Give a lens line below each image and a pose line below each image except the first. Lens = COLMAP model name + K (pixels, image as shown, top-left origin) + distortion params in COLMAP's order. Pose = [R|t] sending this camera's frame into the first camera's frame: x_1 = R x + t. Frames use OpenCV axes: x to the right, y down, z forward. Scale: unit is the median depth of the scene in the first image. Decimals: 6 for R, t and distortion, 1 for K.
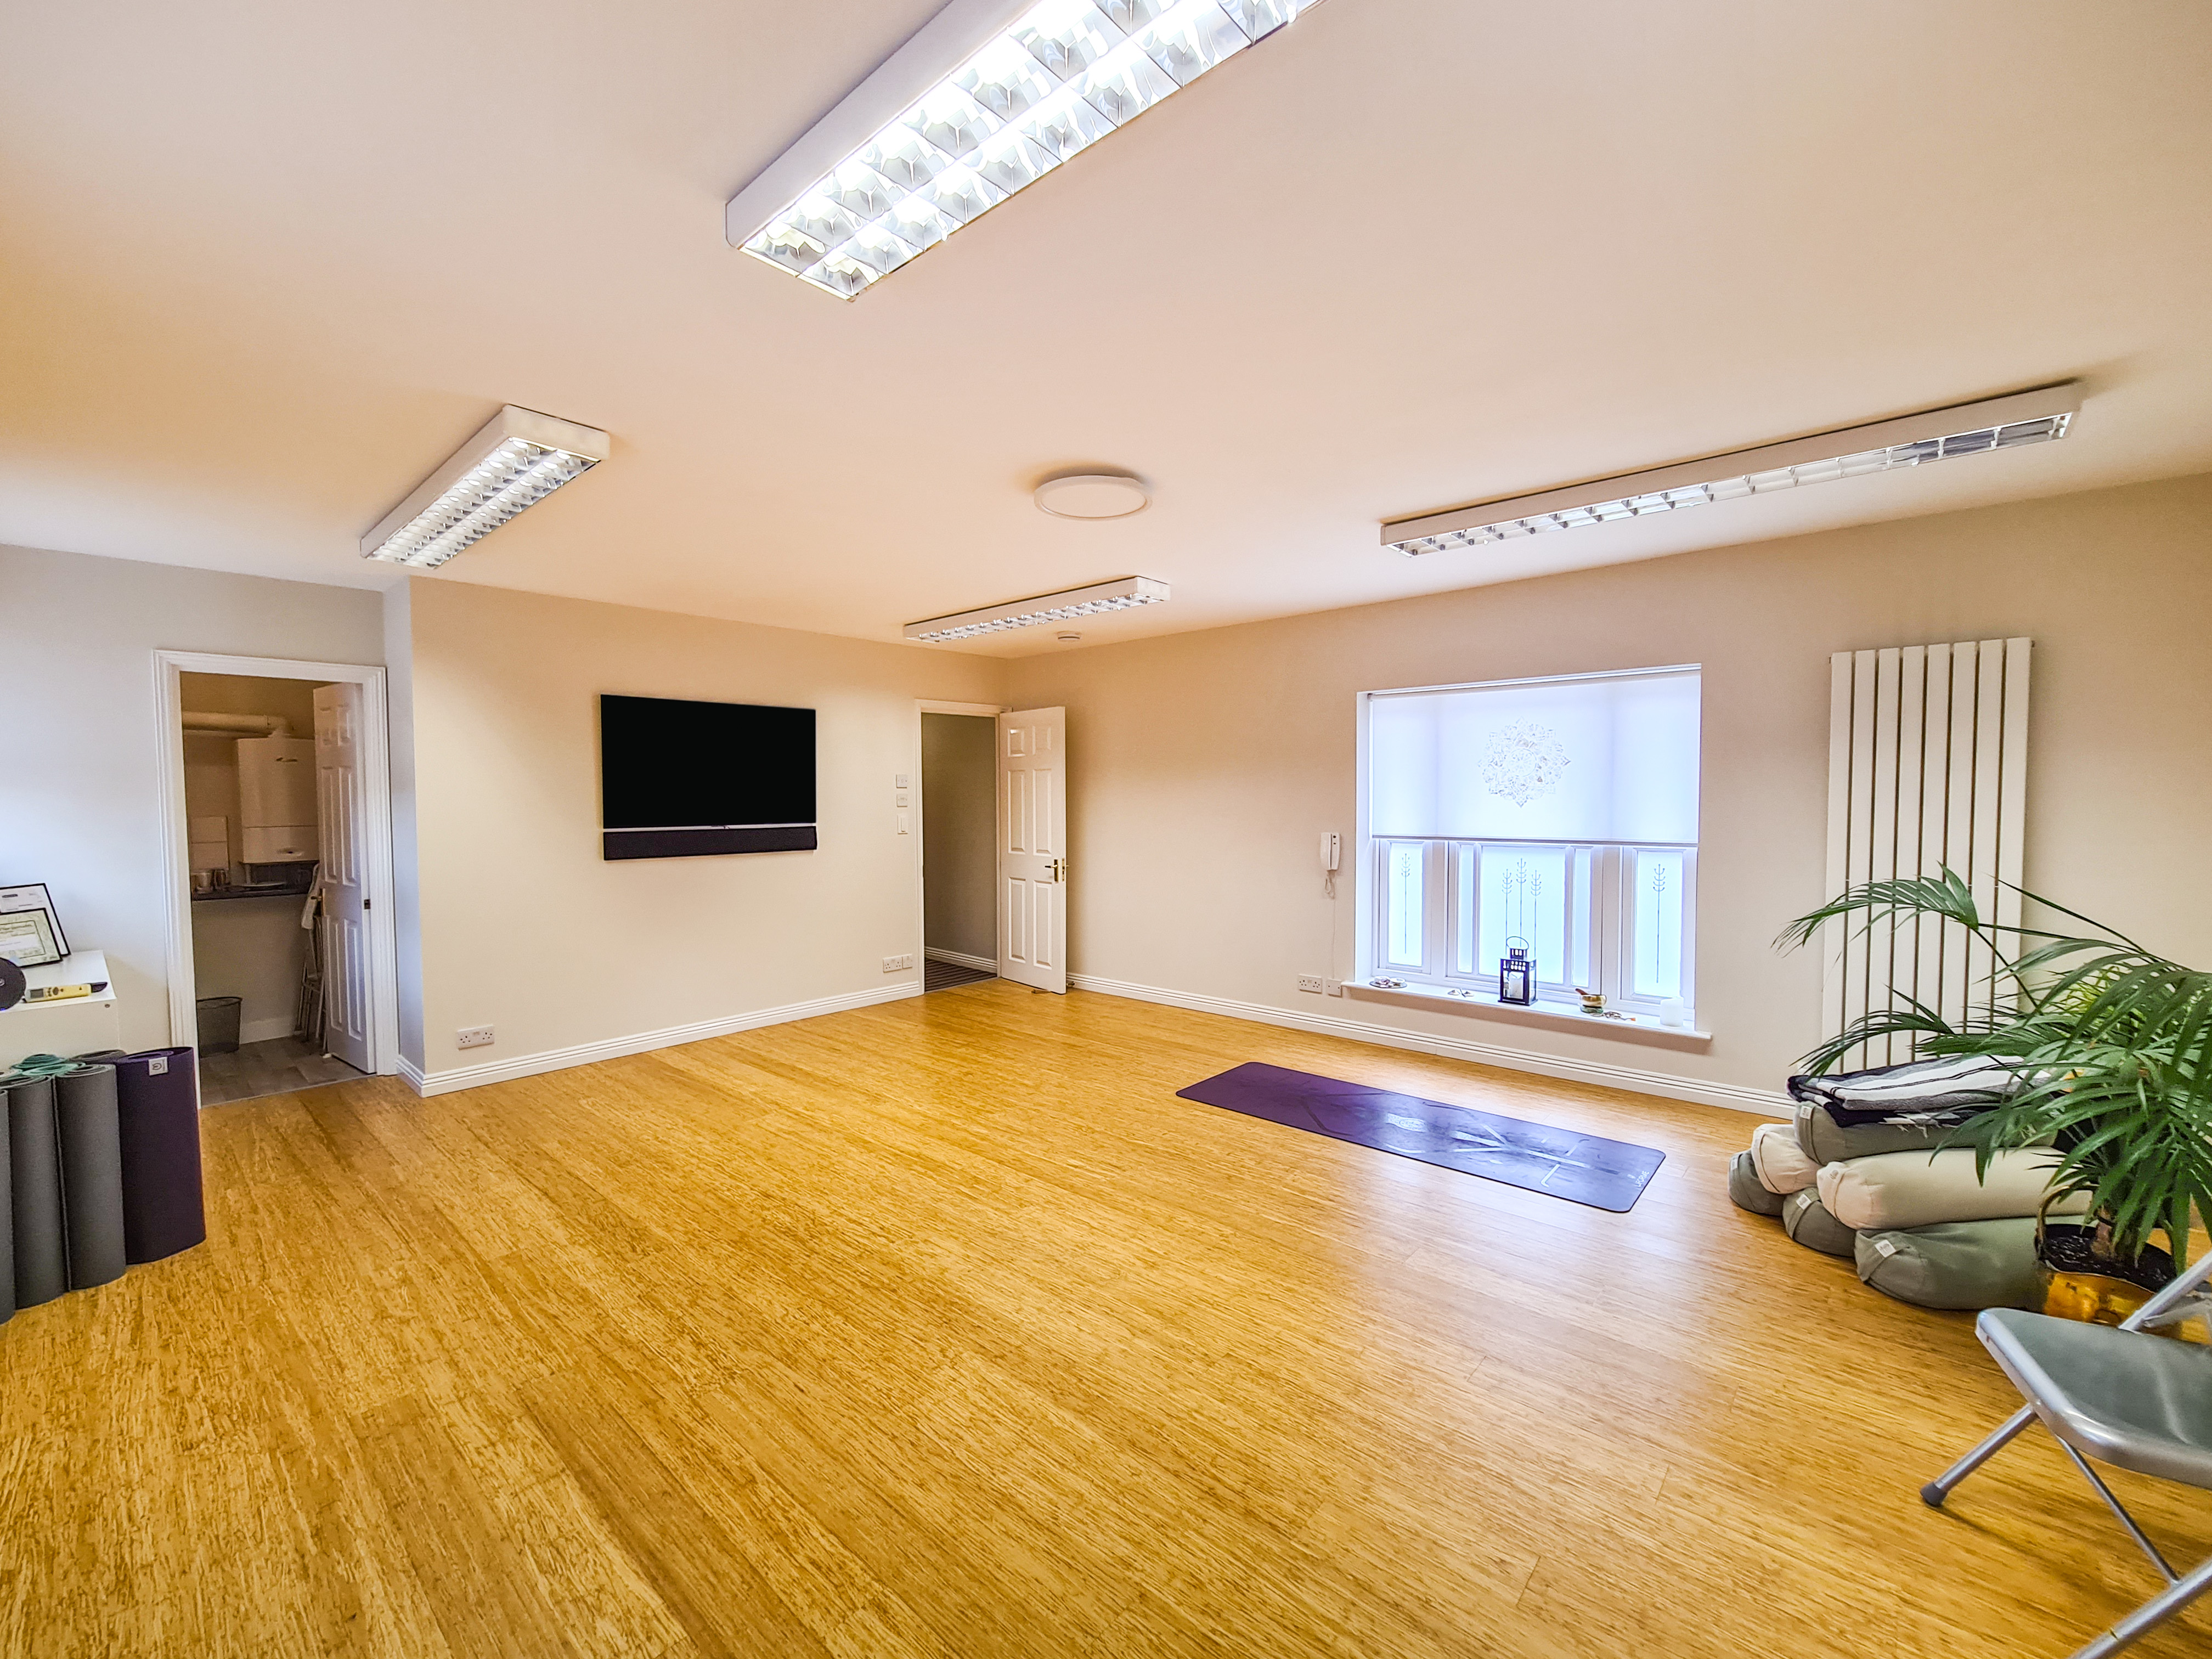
lens RADIAL K [[907.0, 0, 1106.0], [0, 907.0, 829.5], [0, 0, 1]] dist [-0.003036, -0.000659]
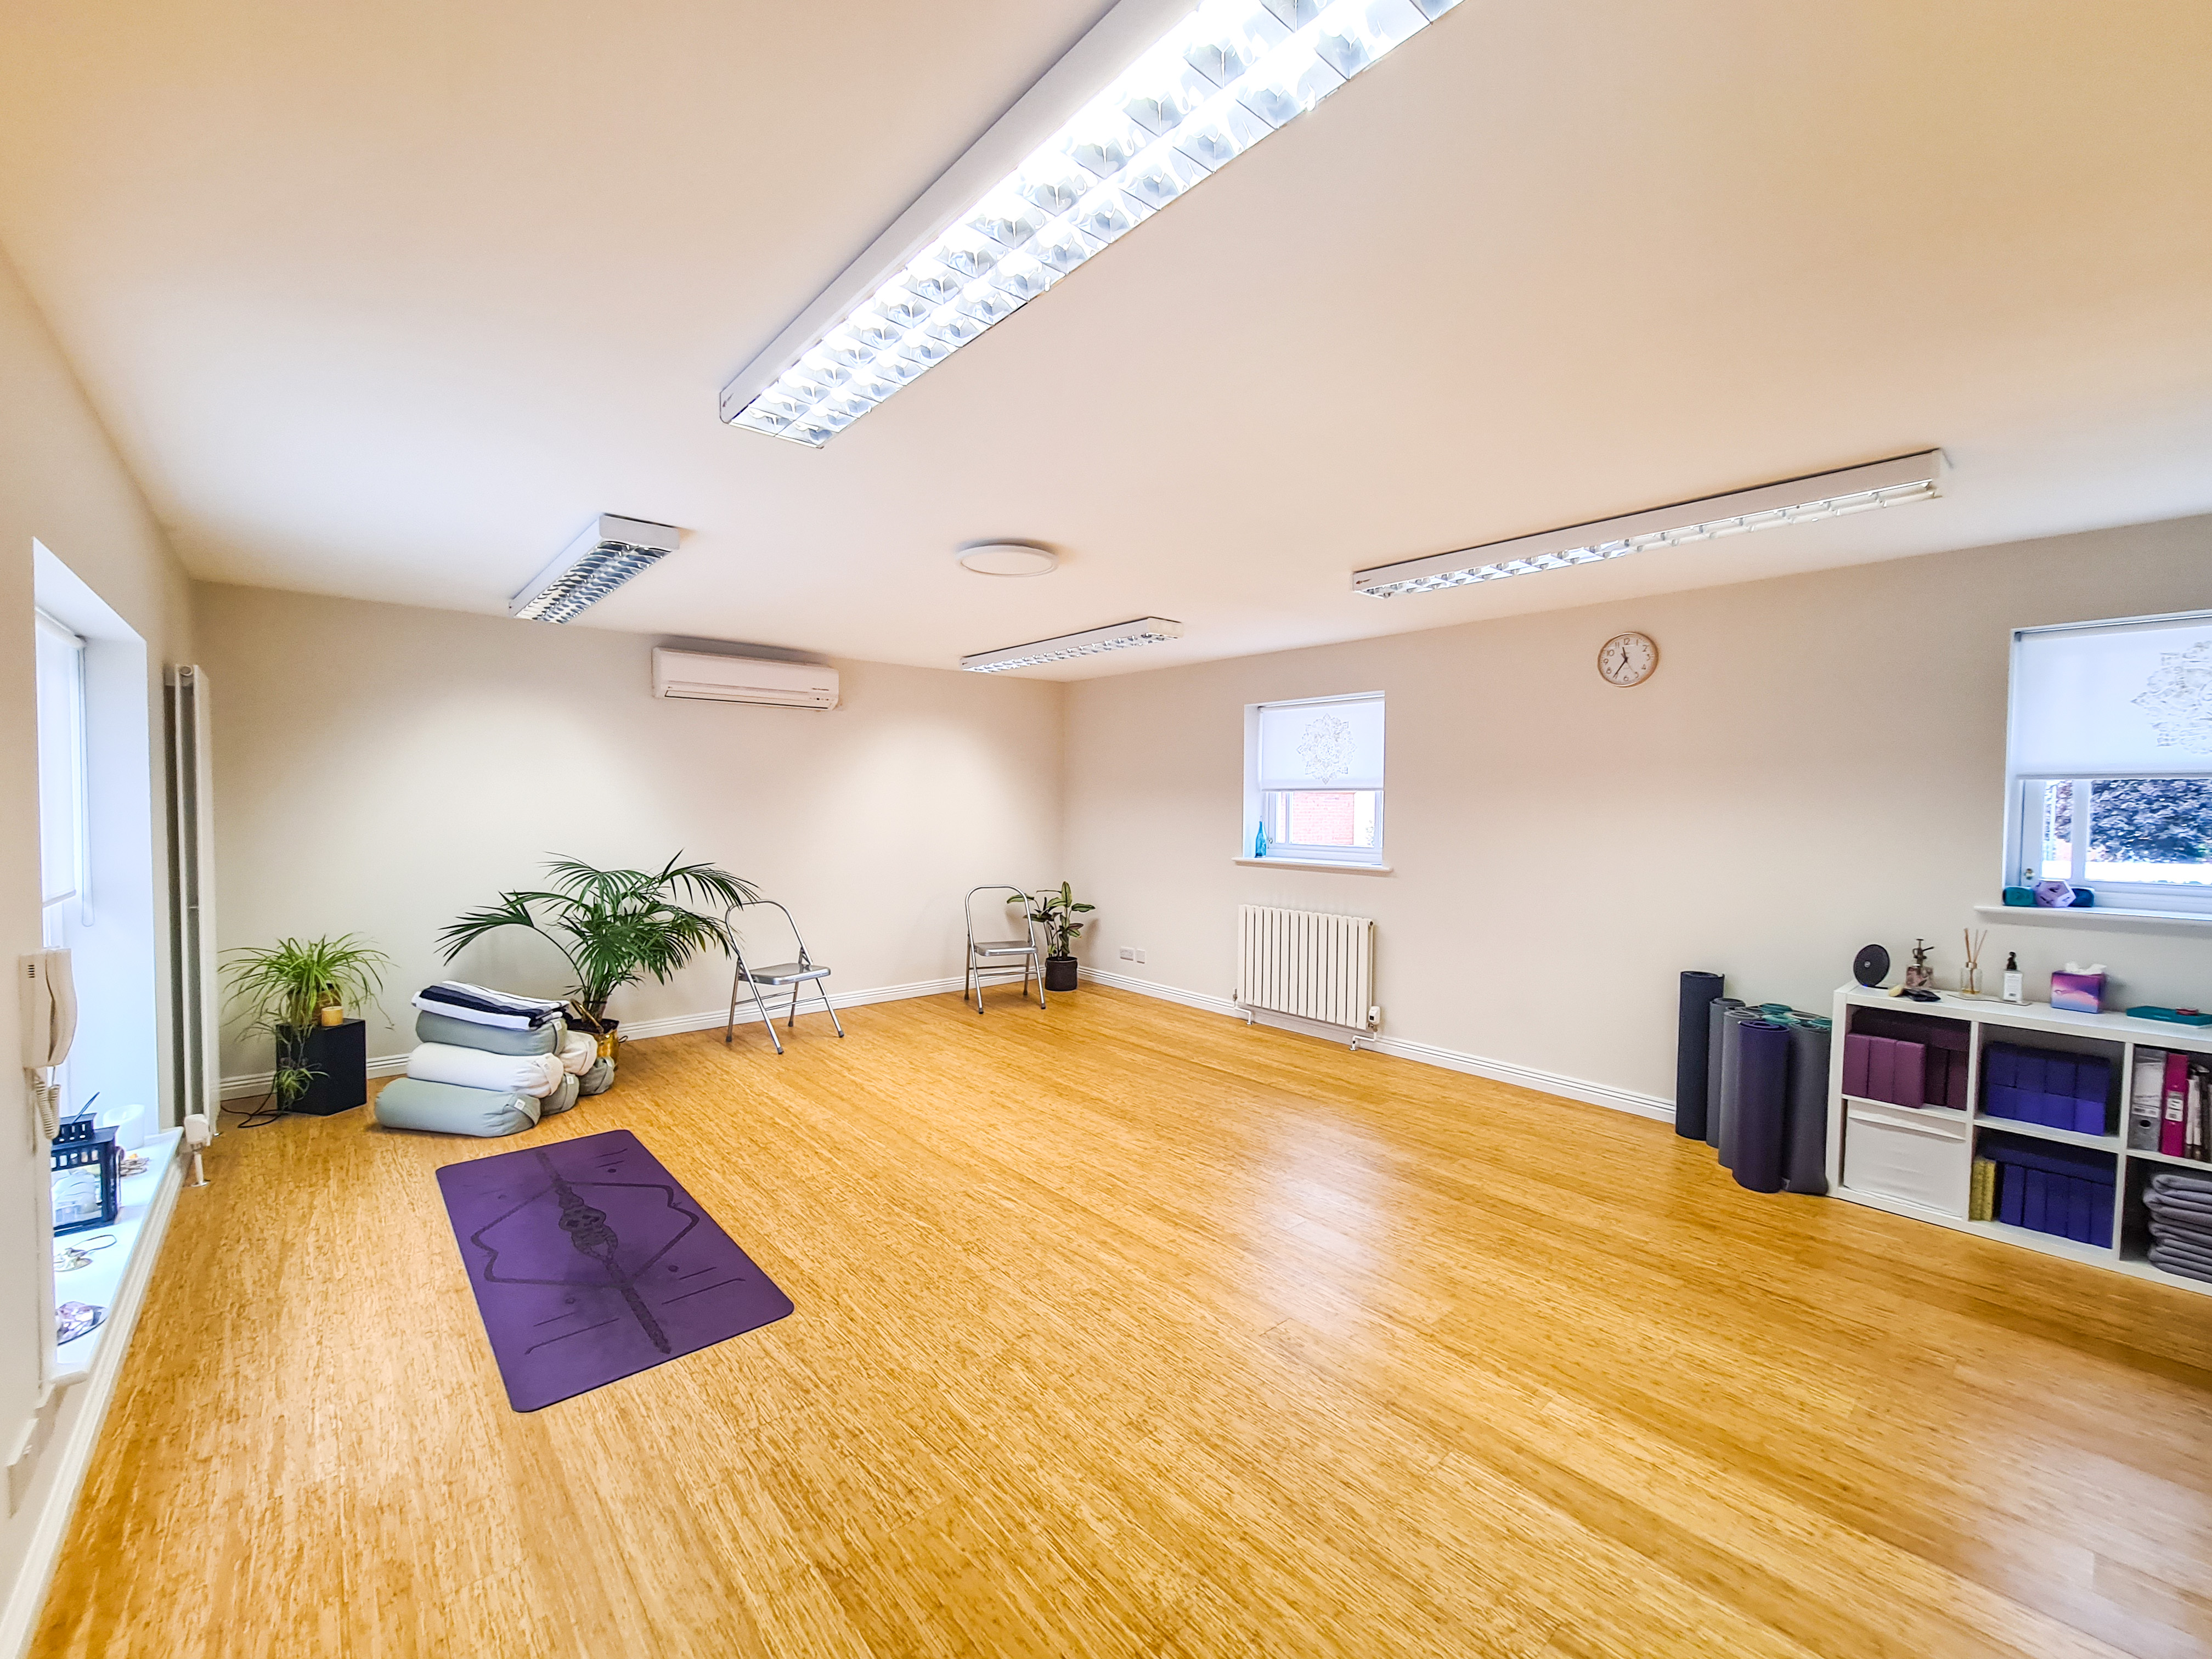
lens RADIAL K [[907.0, 0, 1106.0], [0, 907.0, 829.5], [0, 0, 1]] dist [-0.003036, -0.000659]
pose [[-0.991832, -0.004292, 0.127476, -0.251475], [0.004512, 0.997628, 0.068694, -0.088491], [-0.127469, 0.068708, -0.989460, 1.866957]]
